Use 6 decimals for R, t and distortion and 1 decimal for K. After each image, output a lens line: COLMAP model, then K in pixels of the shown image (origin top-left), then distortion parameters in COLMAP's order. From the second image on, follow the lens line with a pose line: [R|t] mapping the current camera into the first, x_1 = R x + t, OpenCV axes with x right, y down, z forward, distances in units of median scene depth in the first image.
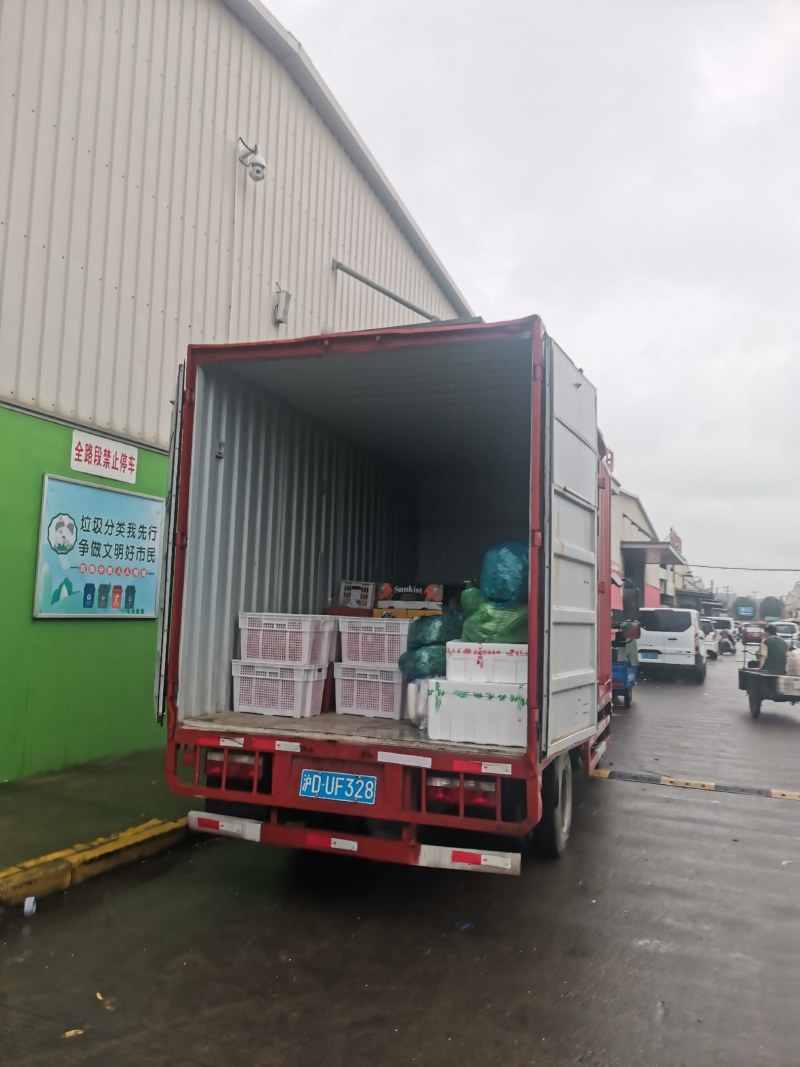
lens RADIAL K [[782.5, 0, 400.0], [0, 782.5, 533.5], [0, 0, 1]] dist [0.084173, -0.106773]
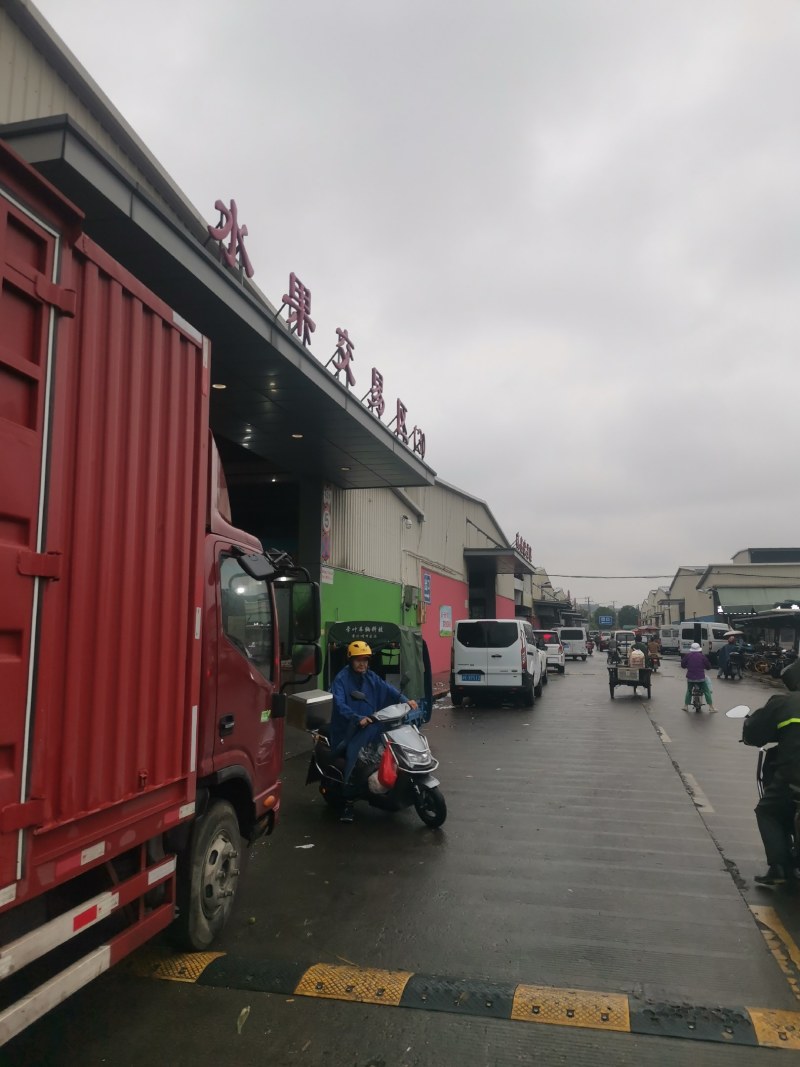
lens RADIAL K [[782.5, 0, 400.0], [0, 782.5, 533.5], [0, 0, 1]] dist [0.084173, -0.106773]
pose [[0.987694, -0.016214, 0.155556, 0.058810], [0.019943, 0.999549, -0.022438, 0.010347], [-0.155123, 0.025264, 0.987572, 0.096594]]
